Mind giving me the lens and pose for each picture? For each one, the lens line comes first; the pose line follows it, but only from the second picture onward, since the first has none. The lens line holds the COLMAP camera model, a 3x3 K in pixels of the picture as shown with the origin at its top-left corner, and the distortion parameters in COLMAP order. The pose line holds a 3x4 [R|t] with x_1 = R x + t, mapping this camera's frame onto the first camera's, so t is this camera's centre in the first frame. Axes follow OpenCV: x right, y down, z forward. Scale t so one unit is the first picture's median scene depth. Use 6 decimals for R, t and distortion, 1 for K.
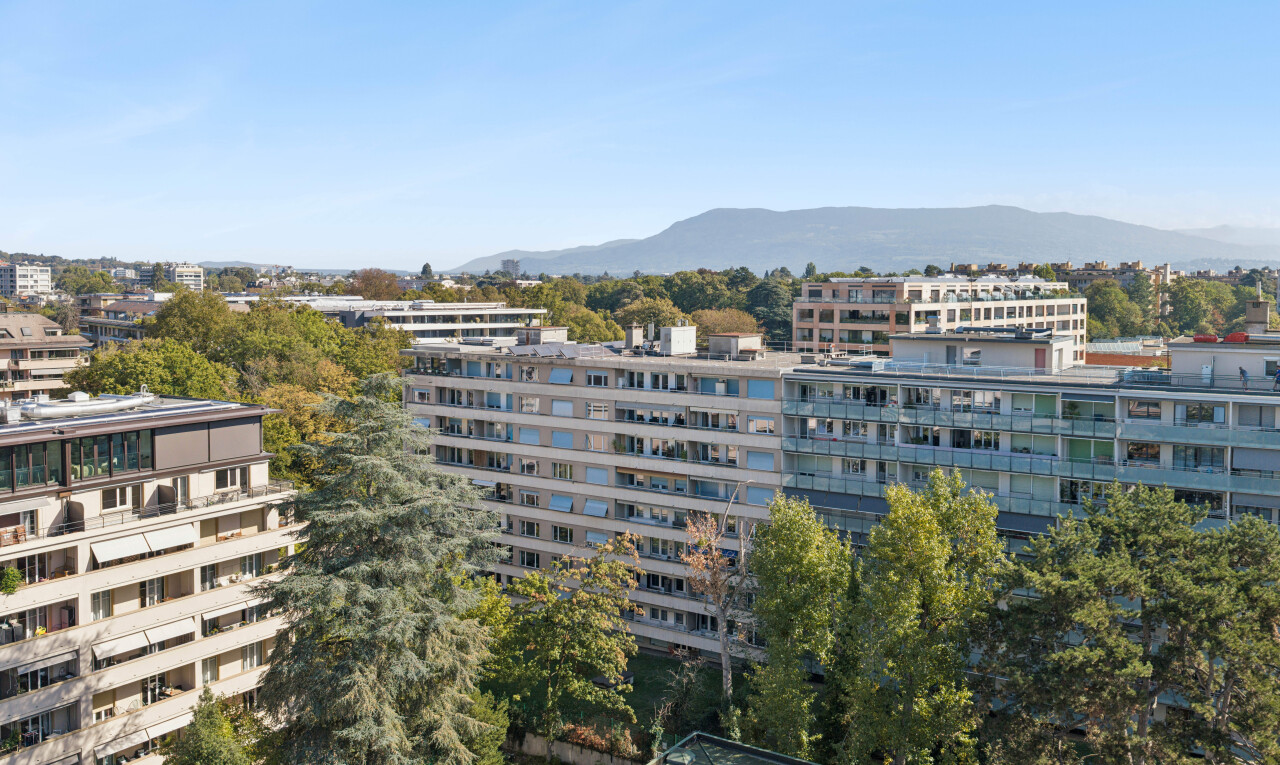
lens RADIAL K [[1064.1, 0, 649.0], [0, 1064.1, 377.0], [0, 0, 1]] dist [0.026760, -0.001948]
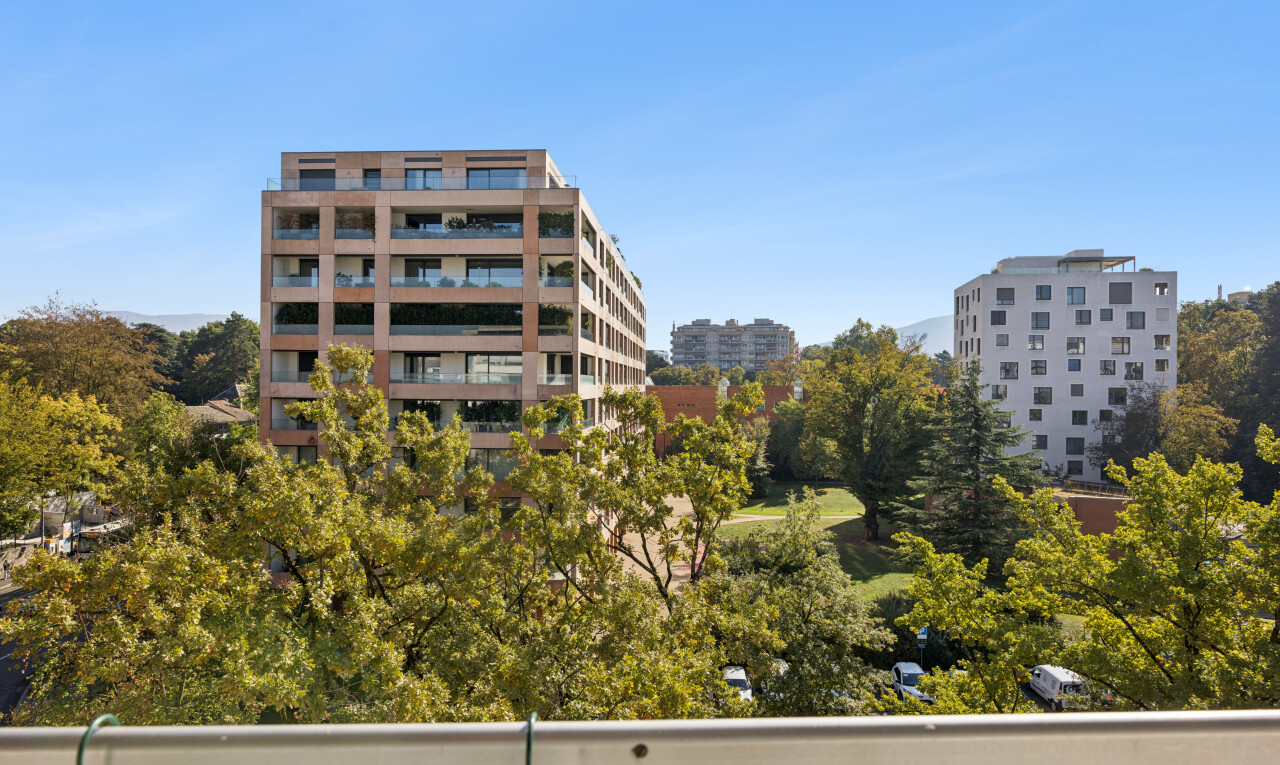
lens RADIAL K [[853.5, 0, 643.3], [0, 853.5, 383.7], [0, 0, 1]] dist [0.002223, 0.000666]
pose [[0.805868, 0.005935, 0.592066, 0.105113], [0.046782, 0.996186, -0.073661, 0.057173], [-0.590245, 0.087059, 0.802516, 1.138899]]
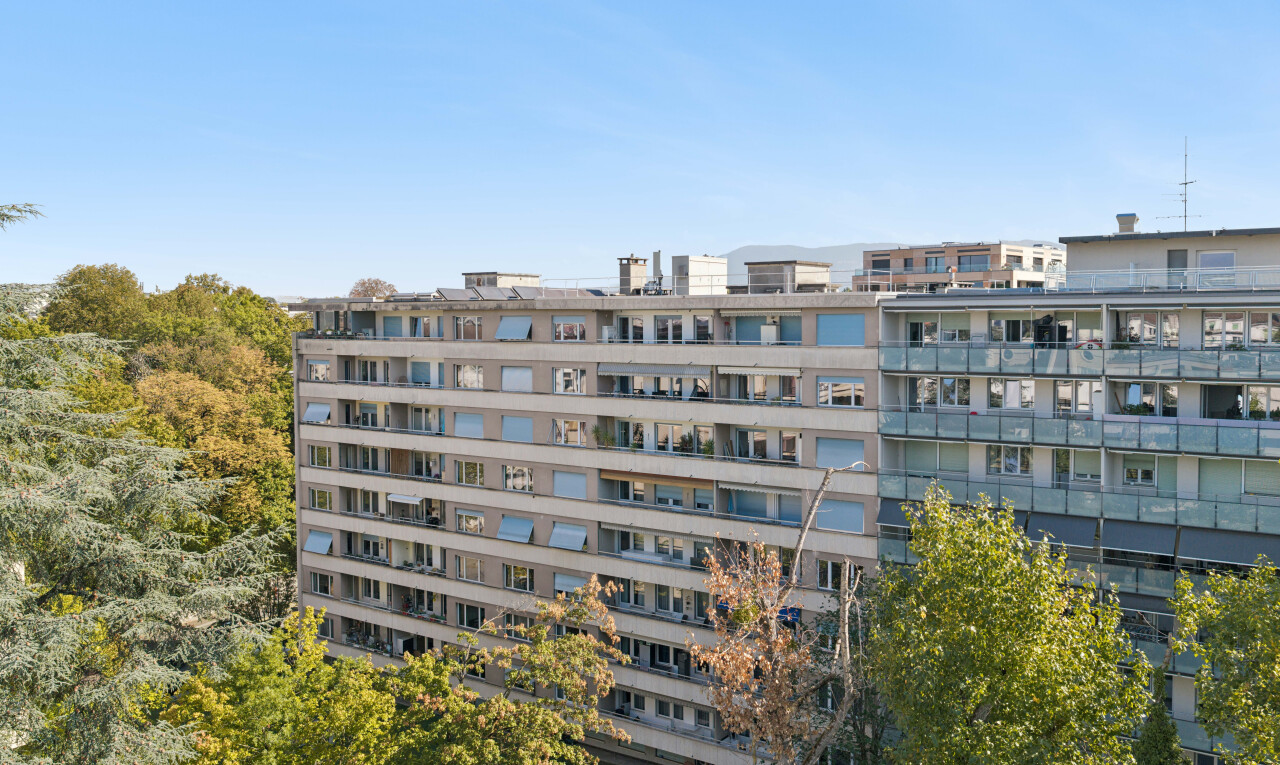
lens RADIAL K [[1064.1, 0, 639.9], [0, 1064.1, 385.0], [0, 0, 1]] dist [0.026760, -0.001948]
pose [[0.999246, -0.004927, -0.038514, 0.016729], [0.003929, 0.999655, -0.025961, 0.051061], [0.038629, 0.025790, 0.998921, 0.378123]]
